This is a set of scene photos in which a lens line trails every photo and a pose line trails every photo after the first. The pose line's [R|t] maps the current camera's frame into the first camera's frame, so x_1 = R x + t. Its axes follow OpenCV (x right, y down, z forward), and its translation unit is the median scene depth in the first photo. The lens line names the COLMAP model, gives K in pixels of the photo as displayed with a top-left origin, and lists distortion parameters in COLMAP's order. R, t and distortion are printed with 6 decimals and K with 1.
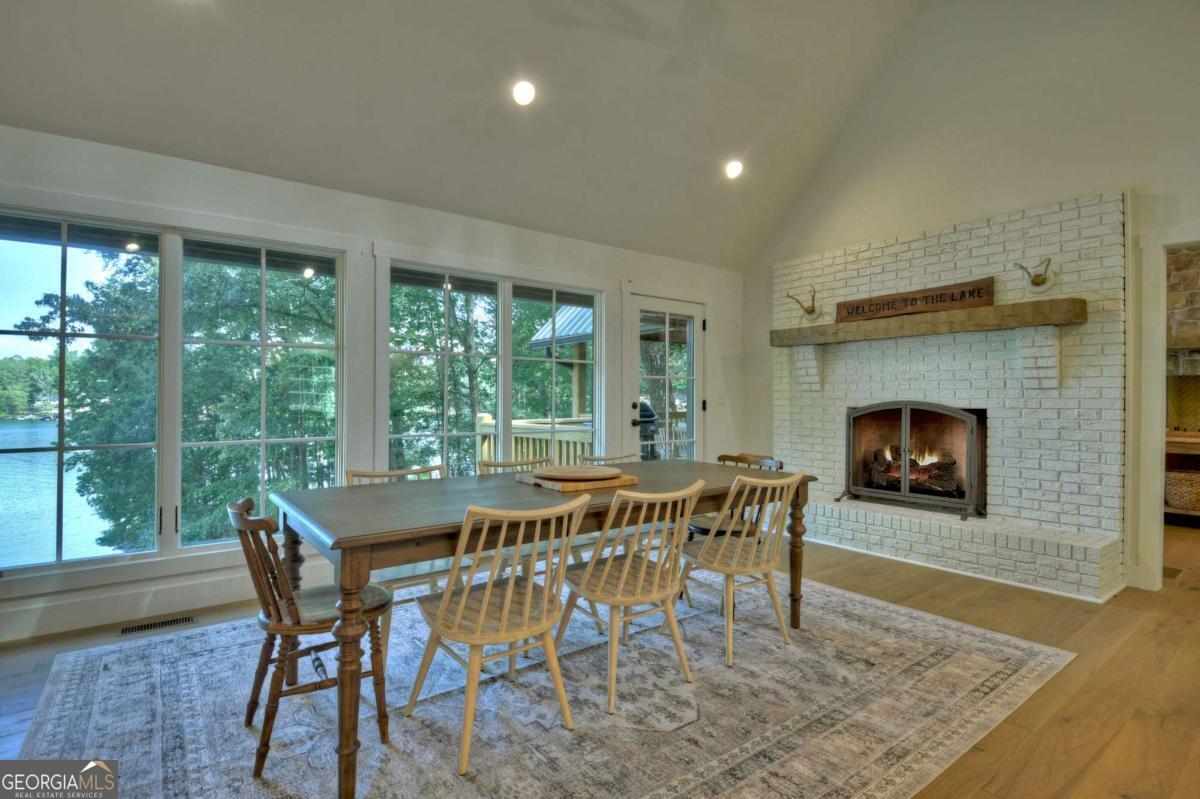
lens RADIAL K [[593.4, 0, 600.0], [0, 593.4, 399.5], [0, 0, 1]] dist [0.031382, -0.046555]
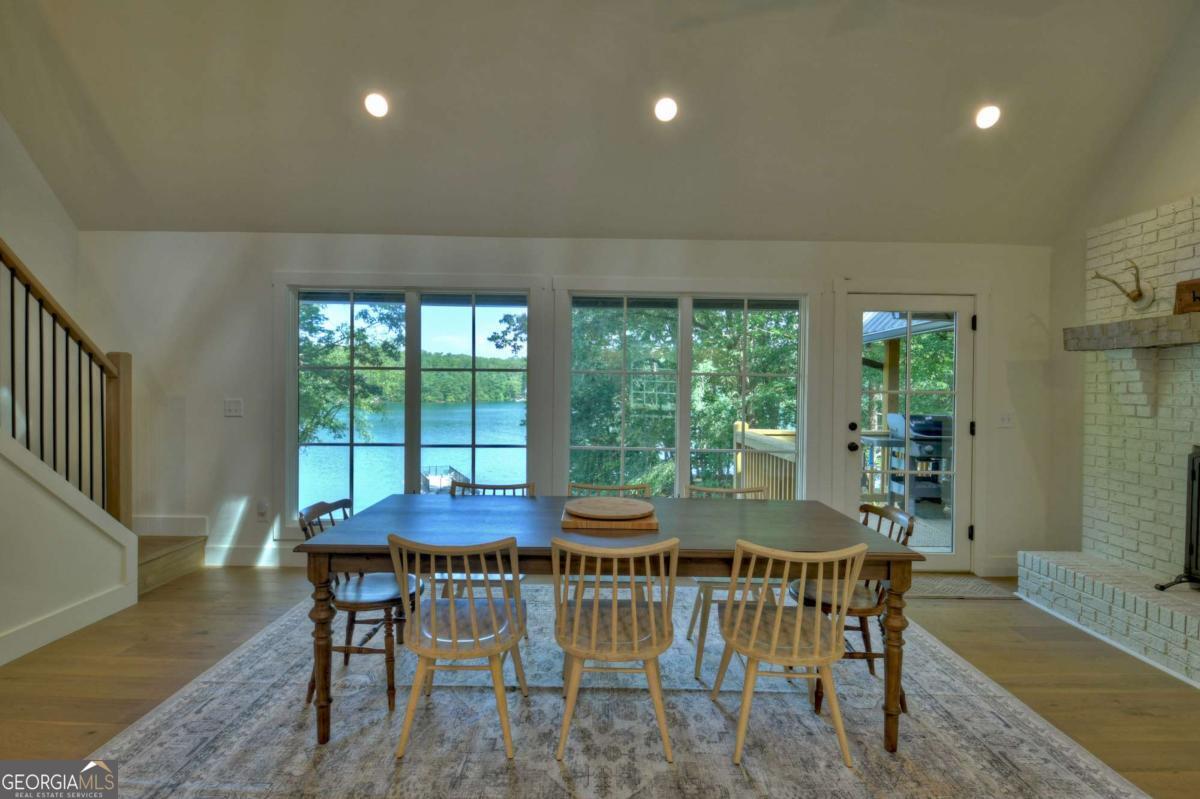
lens RADIAL K [[593.5, 0, 600.0], [0, 593.5, 399.5], [0, 0, 1]] dist [0.001338, -0.013144]
pose [[0.792621, 0.021902, -0.609321, 0.288670], [-0.012113, 0.999723, 0.020179, -0.040821], [0.609594, -0.008614, 0.792667, 0.115859]]
